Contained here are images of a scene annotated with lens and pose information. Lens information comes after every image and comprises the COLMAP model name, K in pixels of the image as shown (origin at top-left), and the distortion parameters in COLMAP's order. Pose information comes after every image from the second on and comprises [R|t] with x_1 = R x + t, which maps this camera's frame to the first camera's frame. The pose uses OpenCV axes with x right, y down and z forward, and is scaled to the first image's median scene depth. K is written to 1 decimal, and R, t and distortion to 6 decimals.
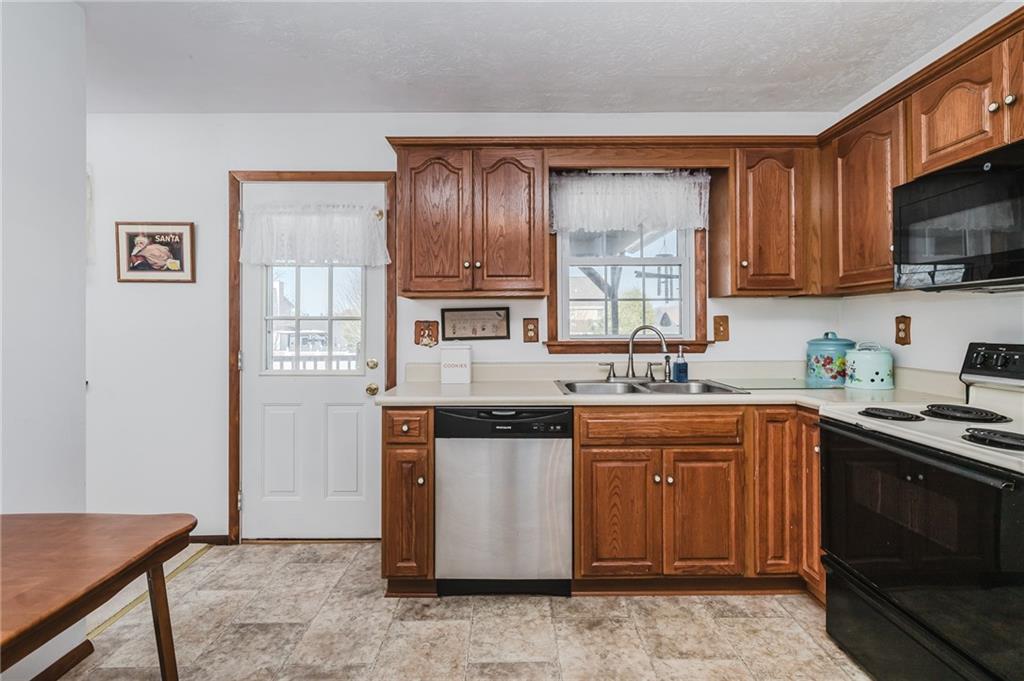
lens RADIAL K [[481.7, 0, 514.9], [0, 481.7, 324.1], [0, 0, 1]] dist [-0.002562, -0.000059]
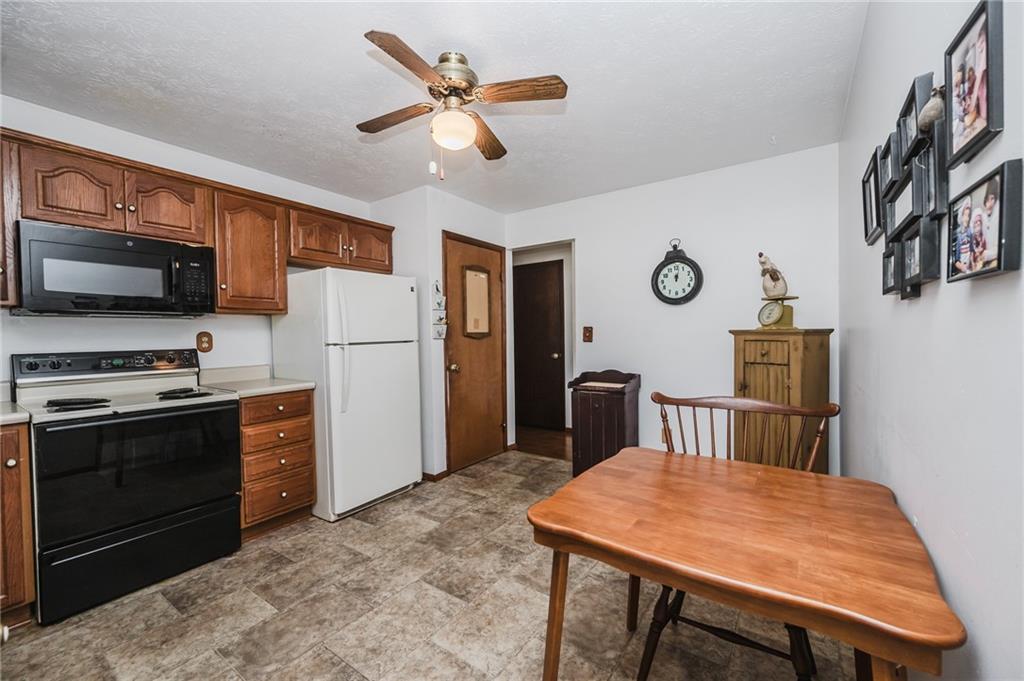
lens RADIAL K [[409.4, 0, 519.0], [0, 409.4, 343.4], [0, 0, 1]] dist [-0.002712, -0.000203]
pose [[-0.819731, 0.002463, 0.572743, -0.668166], [0.014275, 0.999768, 0.016131, 0.010971], [-0.572570, 0.021399, -0.819576, 0.998601]]
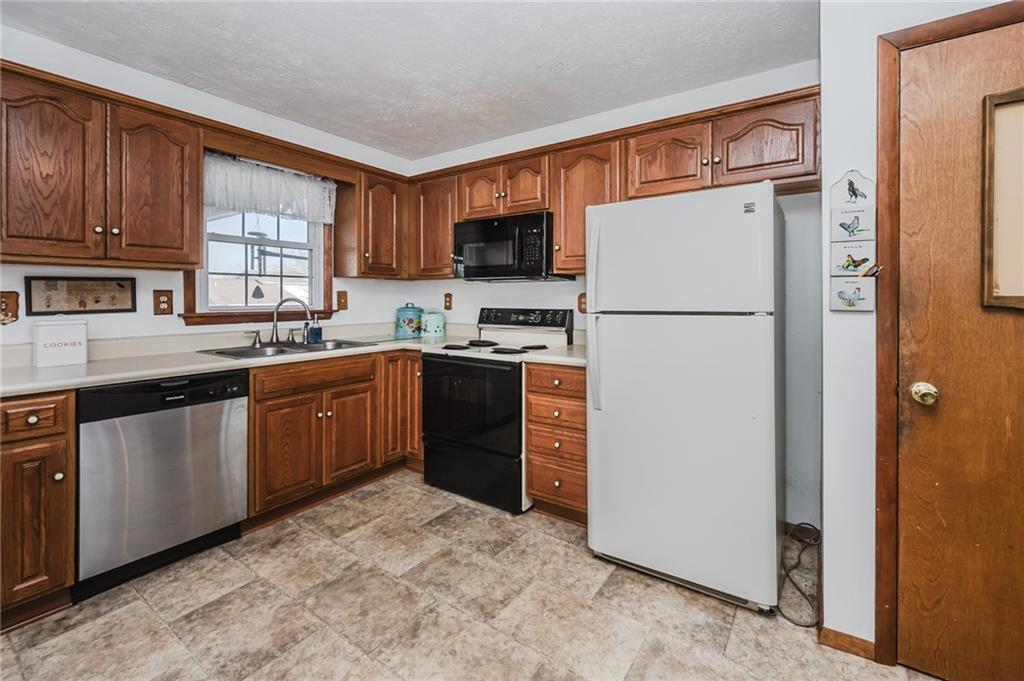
lens RADIAL K [[432.6, 0, 527.1], [0, 432.6, 299.6], [0, 0, 1]] dist [-0.002007, -0.000323]
pose [[0.564156, 0.001406, 0.825667, -0.354743], [-0.007917, 0.999962, 0.003706, -0.002518], [-0.825631, -0.008627, 0.564145, -0.129793]]
